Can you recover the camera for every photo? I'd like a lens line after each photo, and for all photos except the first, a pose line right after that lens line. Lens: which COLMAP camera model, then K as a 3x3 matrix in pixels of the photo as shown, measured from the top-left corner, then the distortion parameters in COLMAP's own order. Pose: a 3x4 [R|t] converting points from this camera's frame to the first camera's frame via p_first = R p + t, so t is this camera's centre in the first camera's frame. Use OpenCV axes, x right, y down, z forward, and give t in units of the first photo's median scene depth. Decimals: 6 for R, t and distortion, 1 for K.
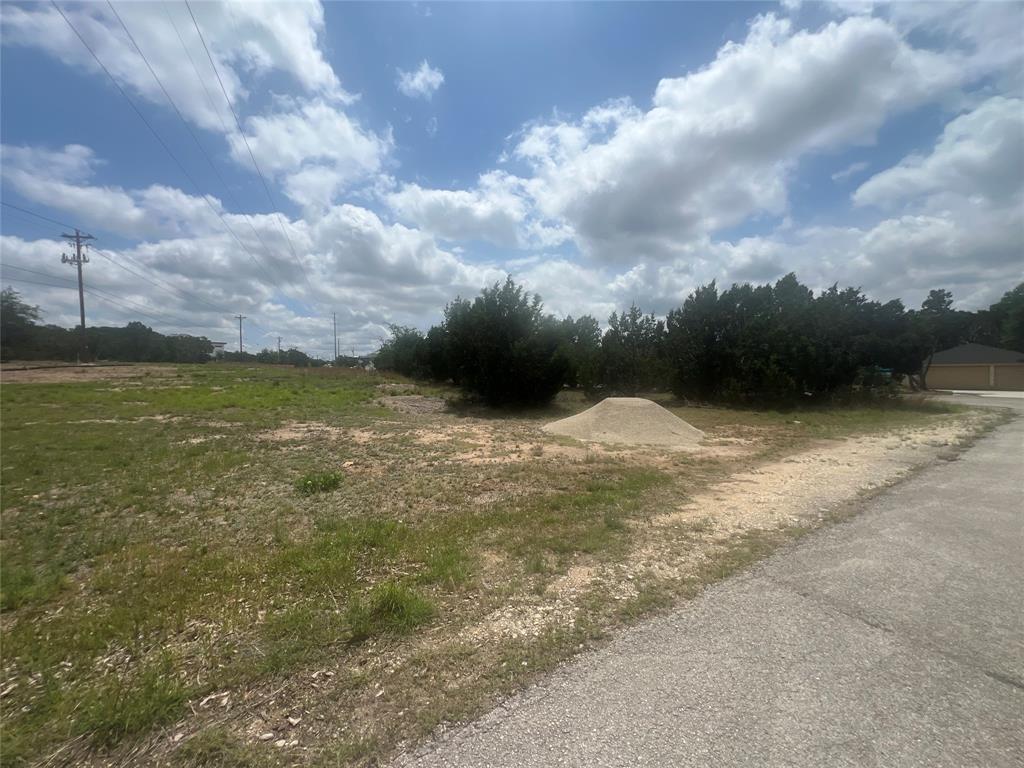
lens RADIAL K [[410.9, 0, 511.6], [0, 410.9, 389.4], [0, 0, 1]] dist [0.008019, 0.000723]
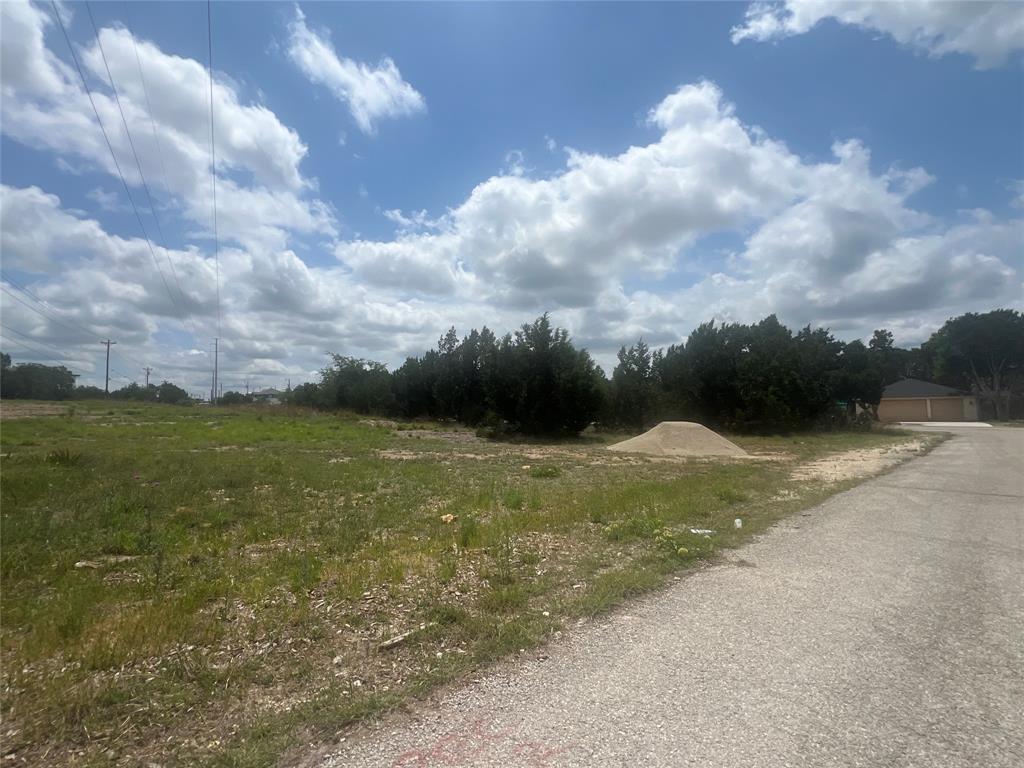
lens RADIAL K [[488.9, 0, 510.3], [0, 488.9, 382.3], [0, 0, 1]] dist [-0.000842, 0.000323]
pose [[0.988090, 0.001705, 0.153866, -0.238380], [0.013848, 0.994896, -0.099953, 0.024652], [-0.153251, 0.100893, 0.983023, -0.182906]]
